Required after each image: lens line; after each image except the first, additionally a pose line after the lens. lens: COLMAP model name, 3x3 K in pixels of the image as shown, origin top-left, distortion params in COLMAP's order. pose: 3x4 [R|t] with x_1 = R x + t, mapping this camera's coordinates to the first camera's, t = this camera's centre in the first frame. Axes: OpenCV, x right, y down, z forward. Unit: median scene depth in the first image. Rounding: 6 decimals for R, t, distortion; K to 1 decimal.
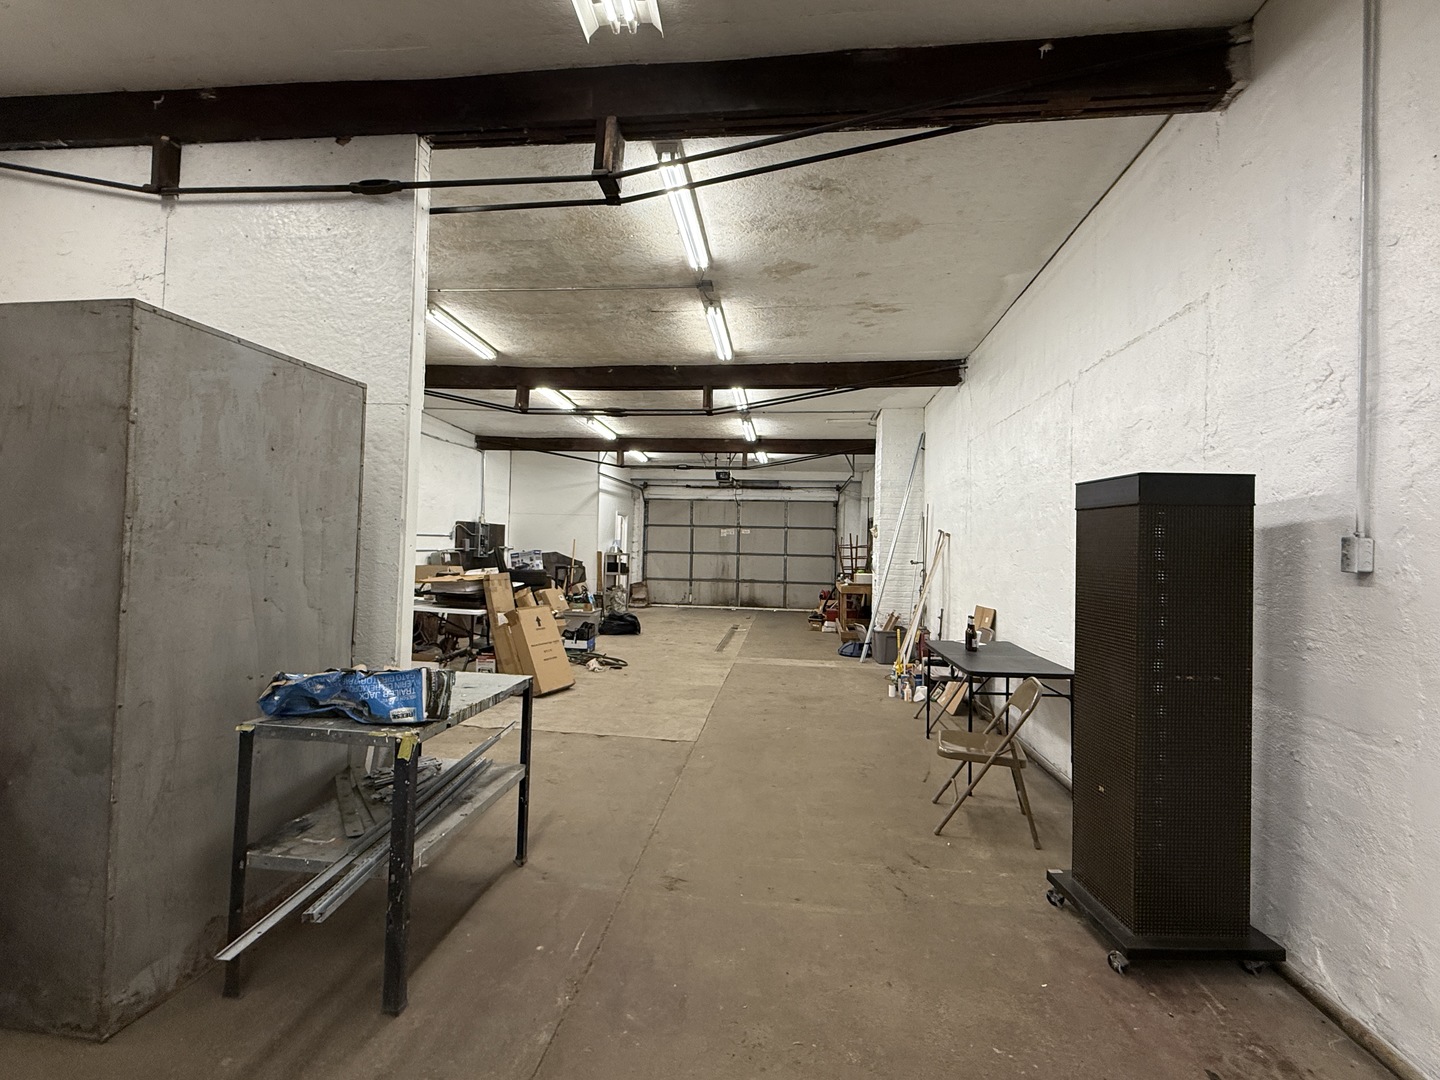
lens RADIAL K [[666.2, 0, 716.7], [0, 666.2, 537.8], [0, 0, 1]] dist [0.000283, 0.000006]
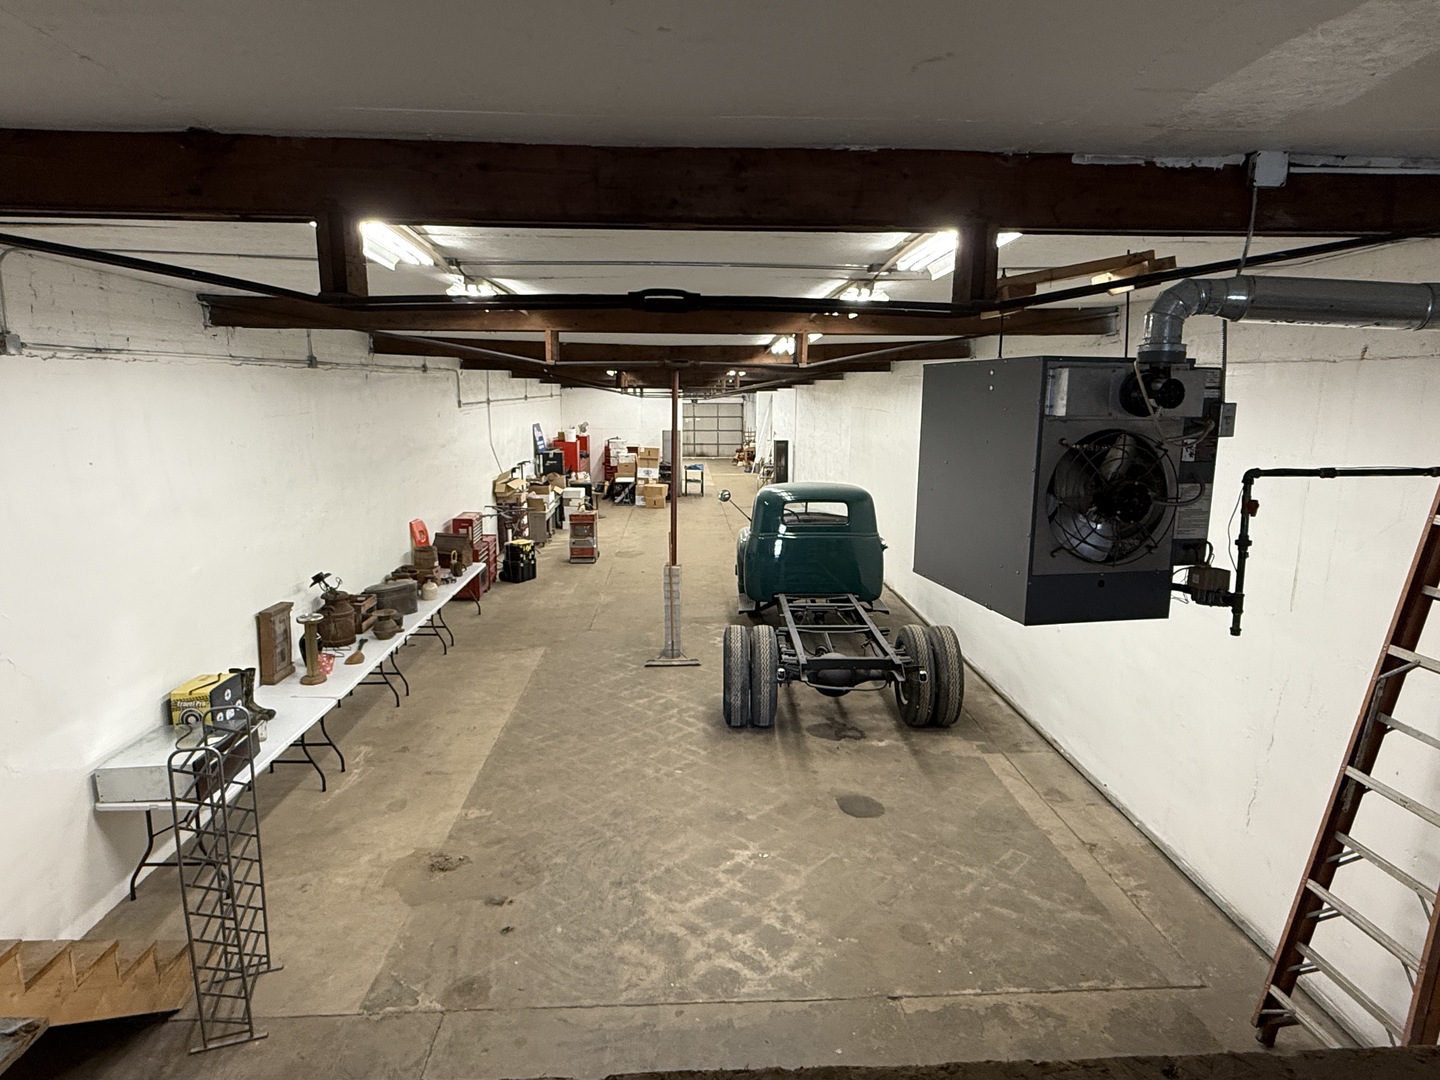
lens RADIAL K [[840.7, 0, 721.7], [0, 840.7, 539.8], [0, 0, 1]] dist [-0.000211, -0.000008]
pose [[0.988068, -0.052805, 0.144681, -0.293001], [0.022716, 0.979080, 0.202205, -0.177971], [-0.152331, -0.196506, 0.968597, -1.650447]]
